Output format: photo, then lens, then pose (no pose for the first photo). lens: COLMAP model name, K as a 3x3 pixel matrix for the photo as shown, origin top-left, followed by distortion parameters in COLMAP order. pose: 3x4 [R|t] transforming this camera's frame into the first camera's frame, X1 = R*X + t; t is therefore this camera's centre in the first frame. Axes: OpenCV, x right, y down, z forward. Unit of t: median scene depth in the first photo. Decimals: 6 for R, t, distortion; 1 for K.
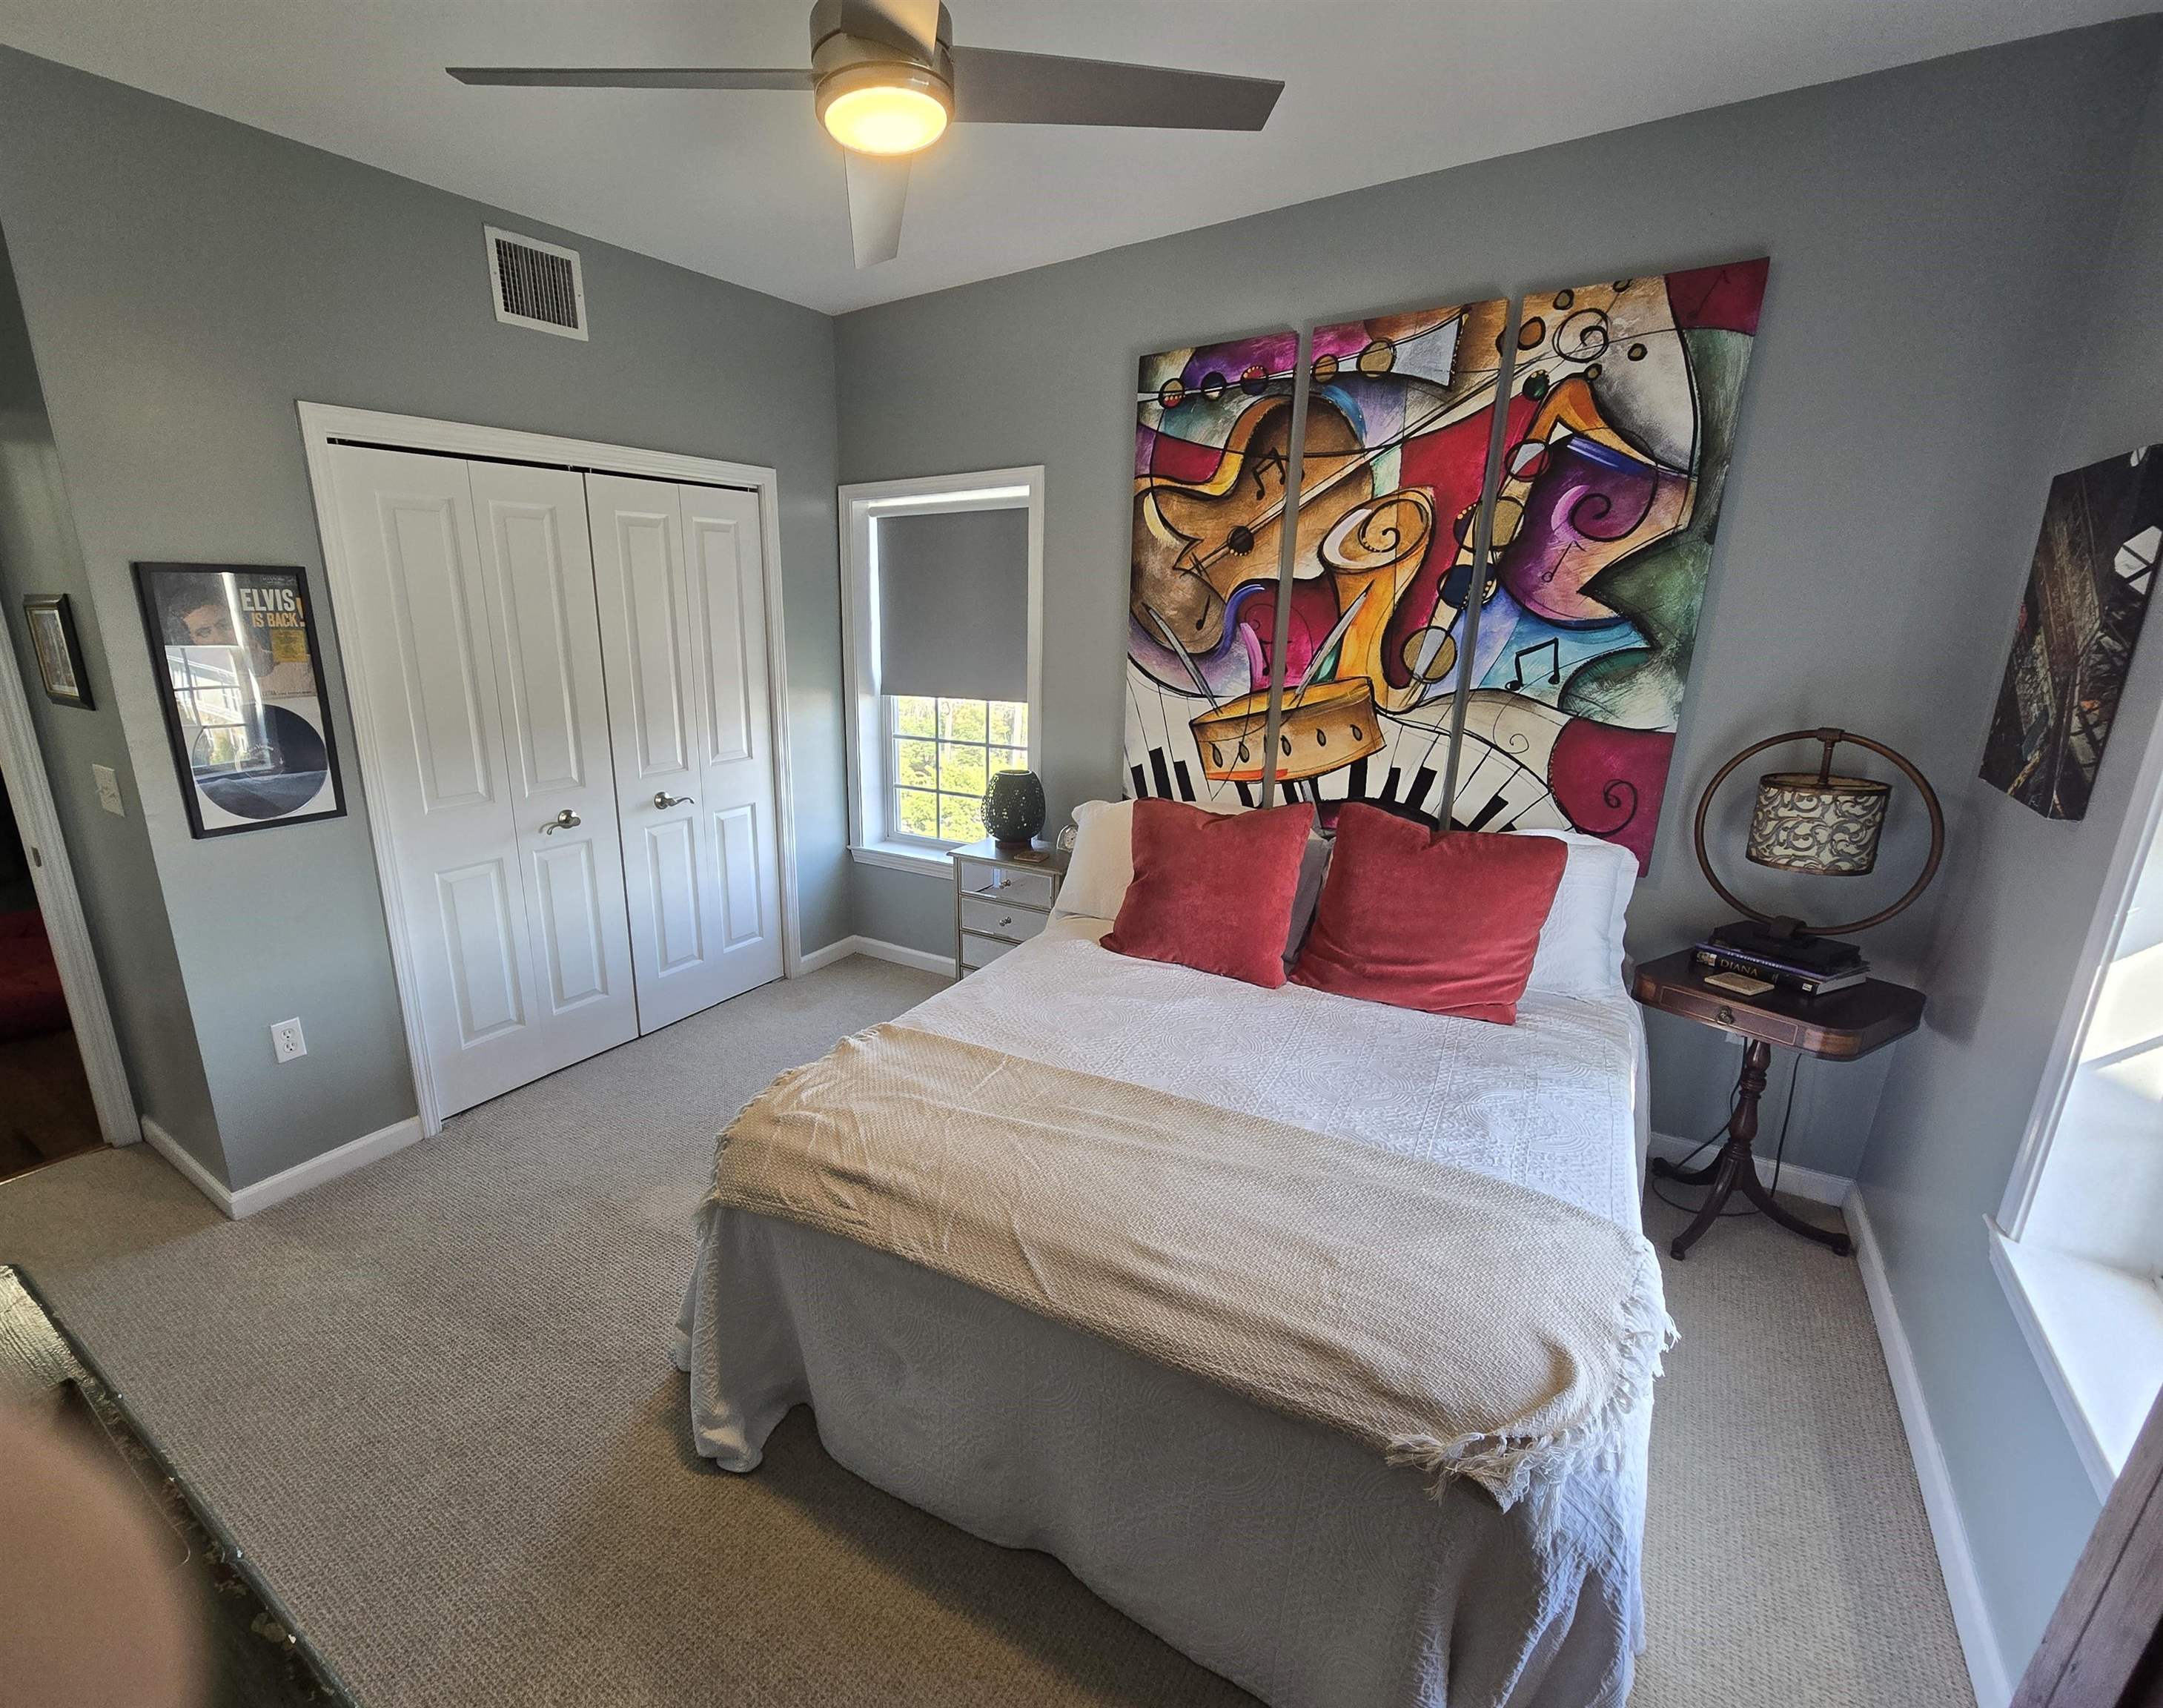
lens RADIAL K [[989.4, 0, 958.4], [0, 989.4, 880.5], [0, 0, 1]] dist [-0.002611, -0.000576]
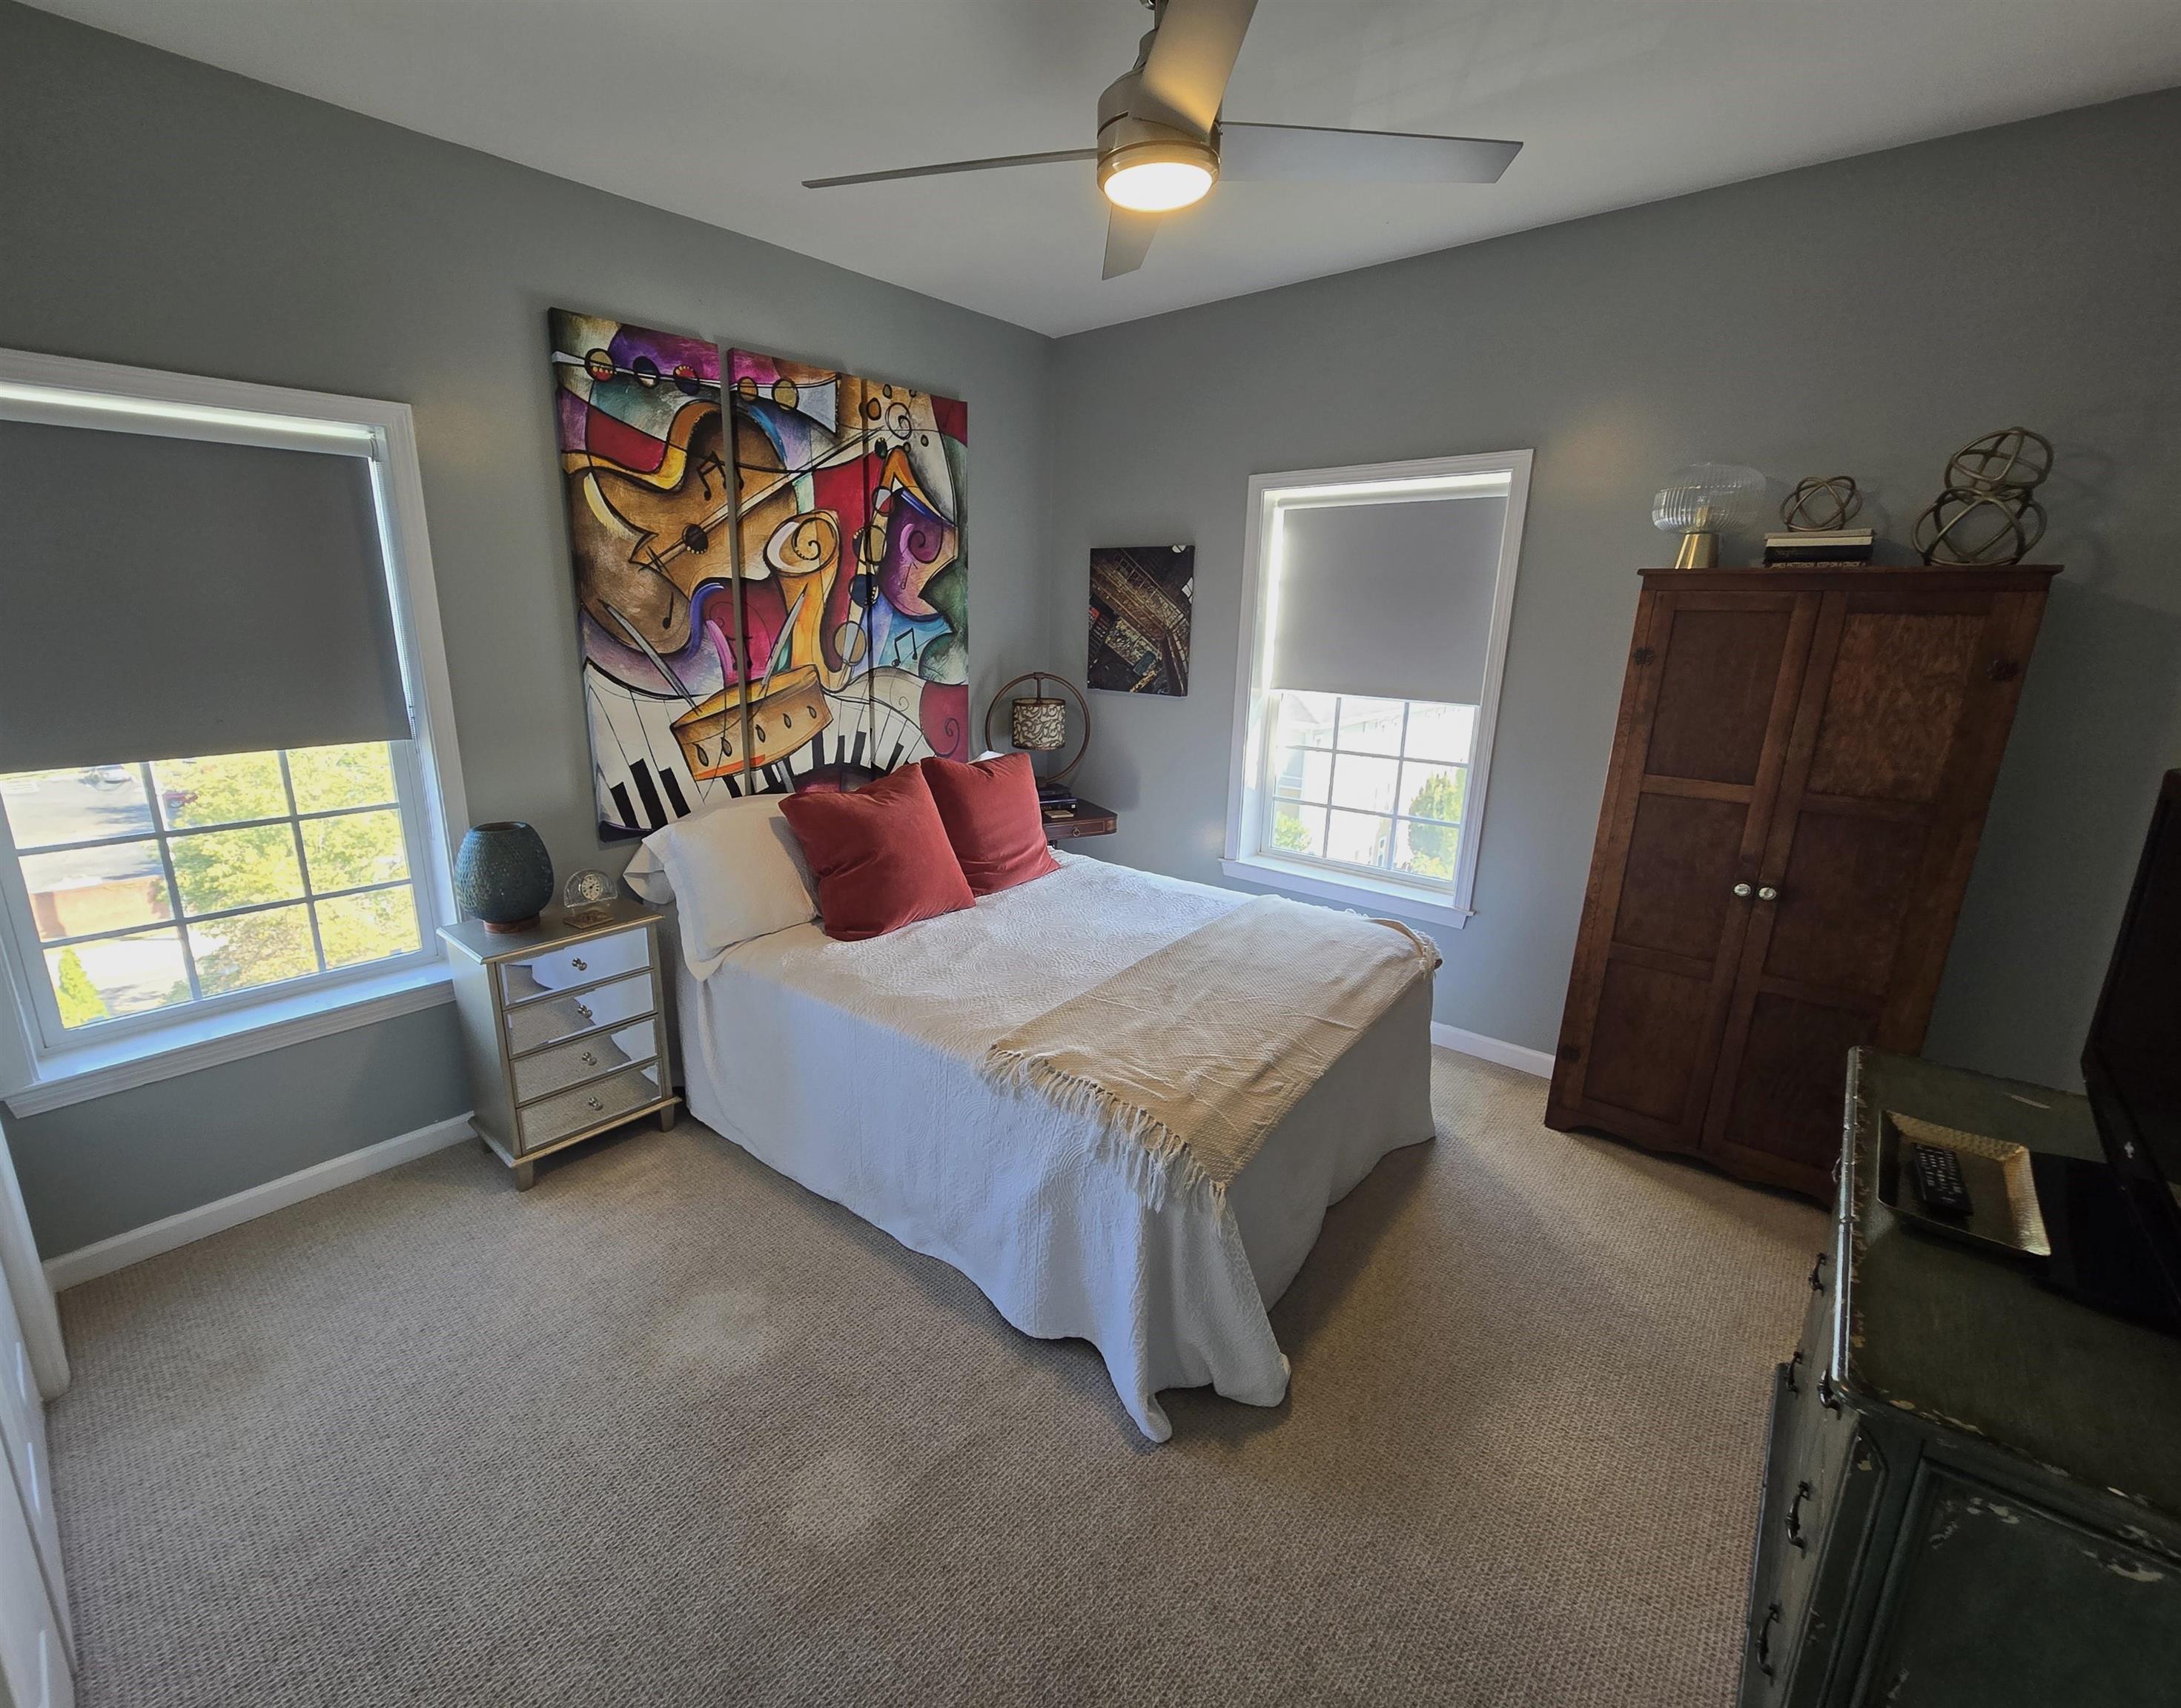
lens RADIAL K [[939.1, 0, 1083.3], [0, 939.1, 845.6], [0, 0, 1]] dist [0.001933, -0.000106]
pose [[0.068990, -0.245696, 0.966889, -0.738859], [0.255790, 0.941155, 0.220906, -0.175541], [-0.964267, 0.232081, 0.127777, 0.623424]]
